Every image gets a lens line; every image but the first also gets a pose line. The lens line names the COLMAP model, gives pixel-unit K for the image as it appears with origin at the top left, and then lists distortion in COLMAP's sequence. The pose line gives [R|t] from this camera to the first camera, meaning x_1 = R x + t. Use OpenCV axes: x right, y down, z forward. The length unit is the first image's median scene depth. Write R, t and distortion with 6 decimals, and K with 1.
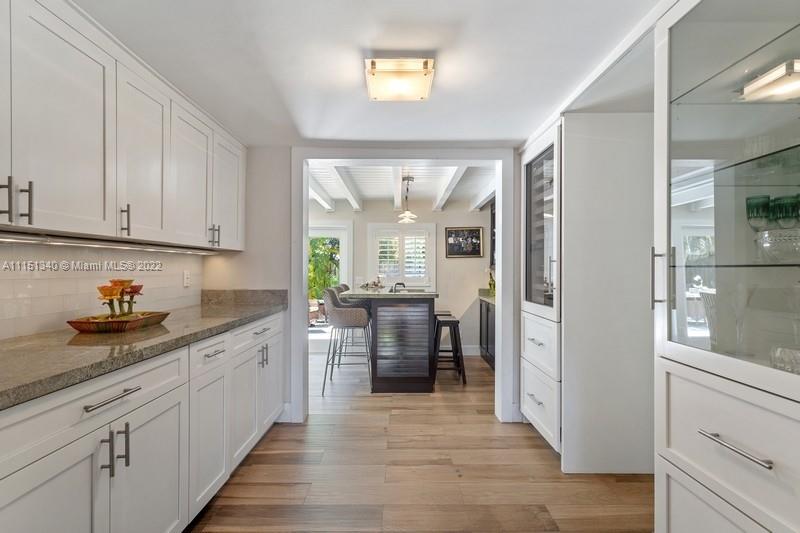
lens RADIAL K [[387.1, 0, 397.6], [0, 387.1, 267.1], [0, 0, 1]] dist [0.003478, -0.000637]
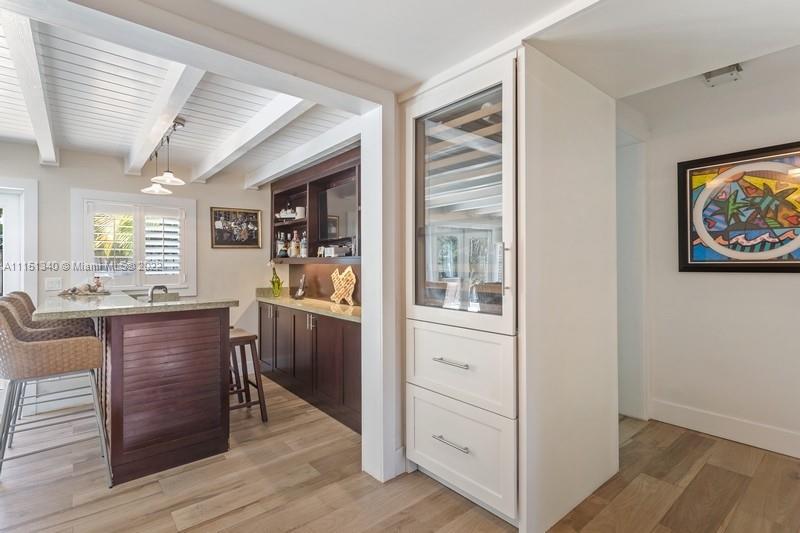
lens RADIAL K [[387.1, 0, 400.2], [0, 387.1, 261.6], [0, 0, 1]] dist [0.003478, -0.000637]
pose [[0.768285, -0.001000, 0.640107, -0.091998], [0.001480, 0.999999, -0.000214, 0.002939], [-0.640106, 0.001112, 0.768286, 0.270974]]
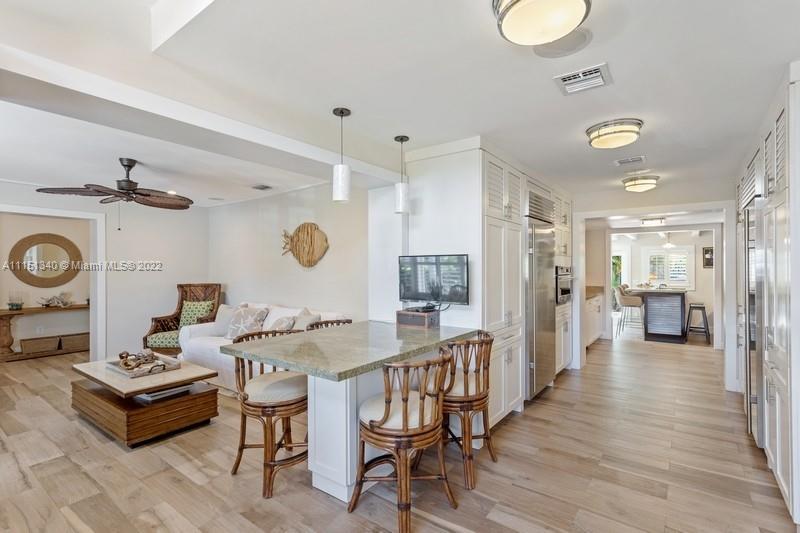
lens RADIAL K [[387.1, 0, 400.9], [0, 387.1, 265.9], [0, 0, 1]] dist [0.003478, -0.000637]
pose [[0.804178, -0.002648, -0.594382, 0.098559], [0.007183, 0.999960, 0.005264, -0.062202], [0.594345, -0.008503, 0.804165, -1.177953]]
